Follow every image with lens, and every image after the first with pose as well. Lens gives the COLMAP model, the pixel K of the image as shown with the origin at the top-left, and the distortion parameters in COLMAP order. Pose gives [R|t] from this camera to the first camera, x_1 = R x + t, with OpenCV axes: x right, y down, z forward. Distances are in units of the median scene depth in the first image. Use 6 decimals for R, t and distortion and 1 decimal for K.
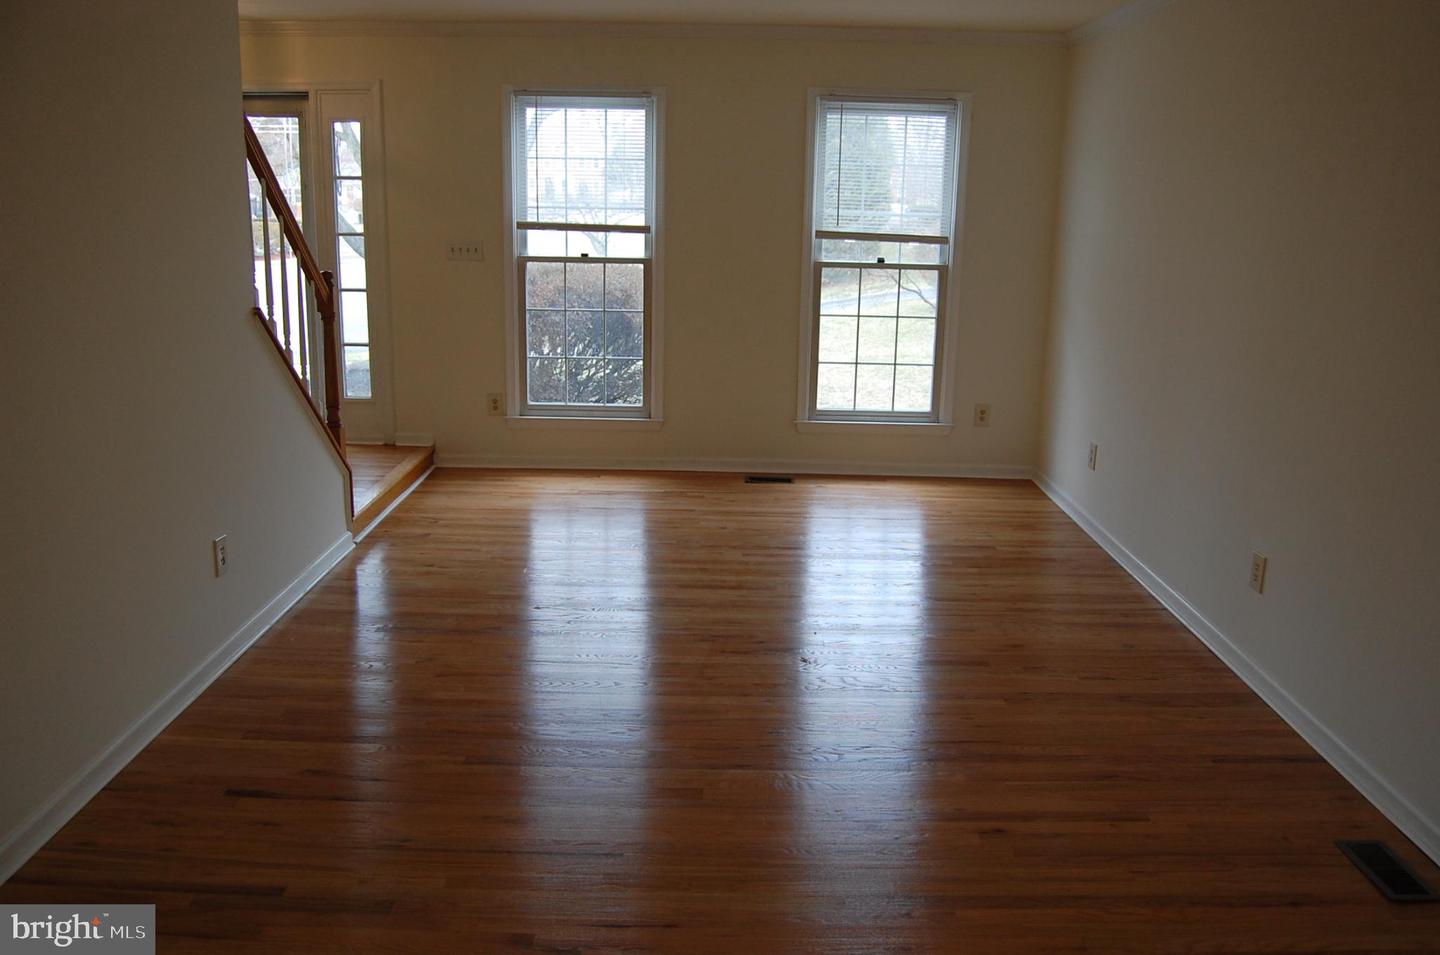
lens RADIAL K [[1136.5, 0, 720.7], [0, 1136.5, 478.3], [0, 0, 1]] dist [-0.084288, 0.033251]
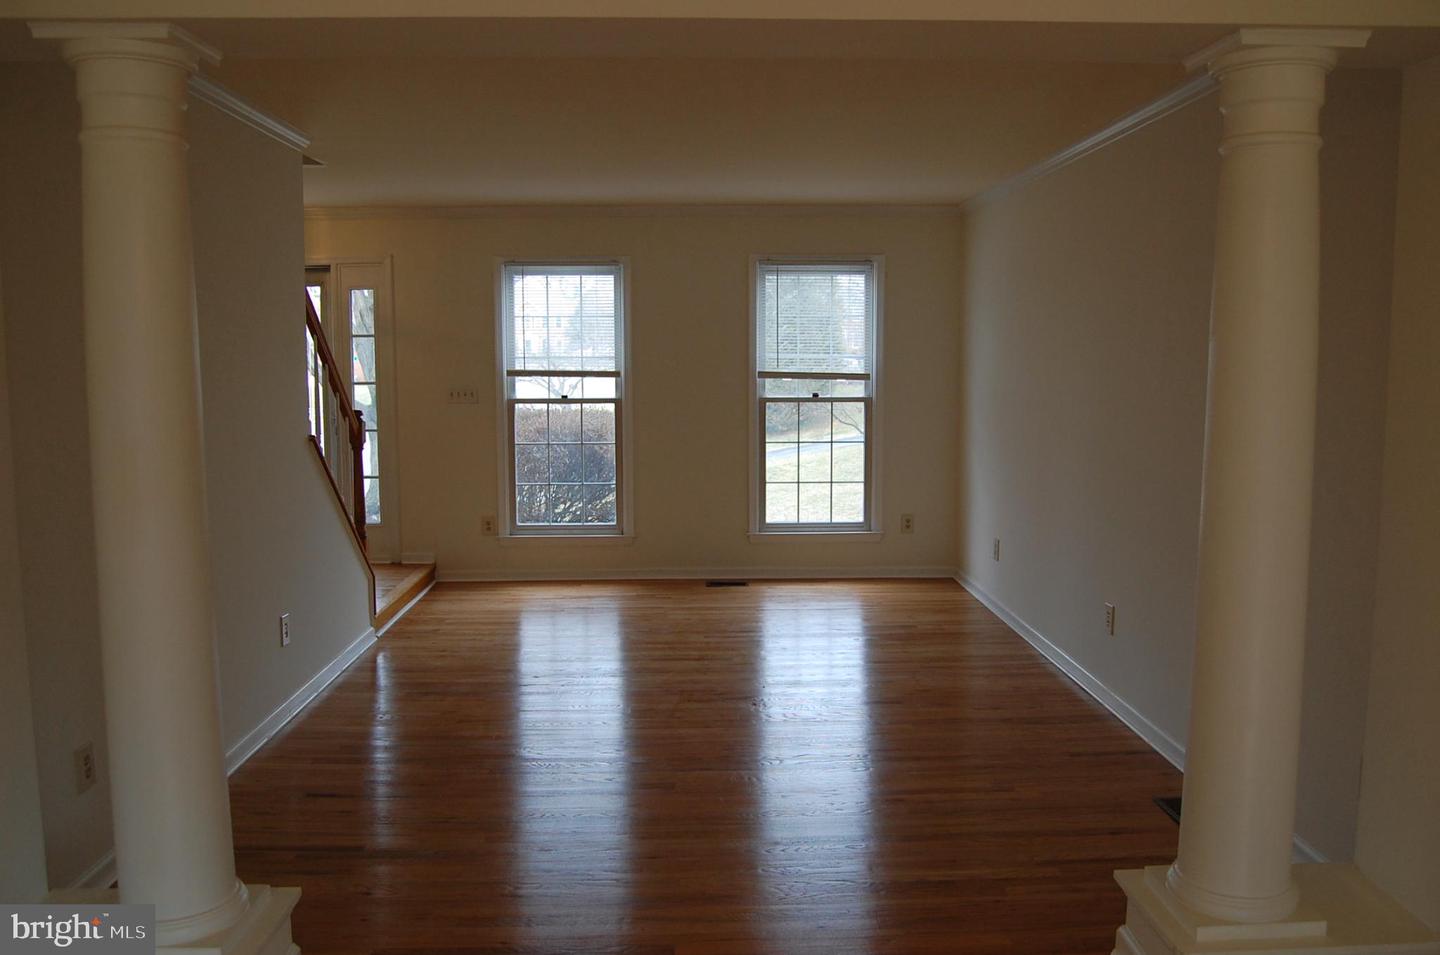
lens RADIAL K [[1136.5, 0, 723.7], [0, 1136.5, 481.0], [0, 0, 1]] dist [-0.084288, 0.033251]
pose [[0.999046, -0.026752, 0.034526, 0.002314], [0.031064, 0.990881, -0.131113, 0.051770], [-0.030704, 0.132061, 0.990766, -0.170647]]
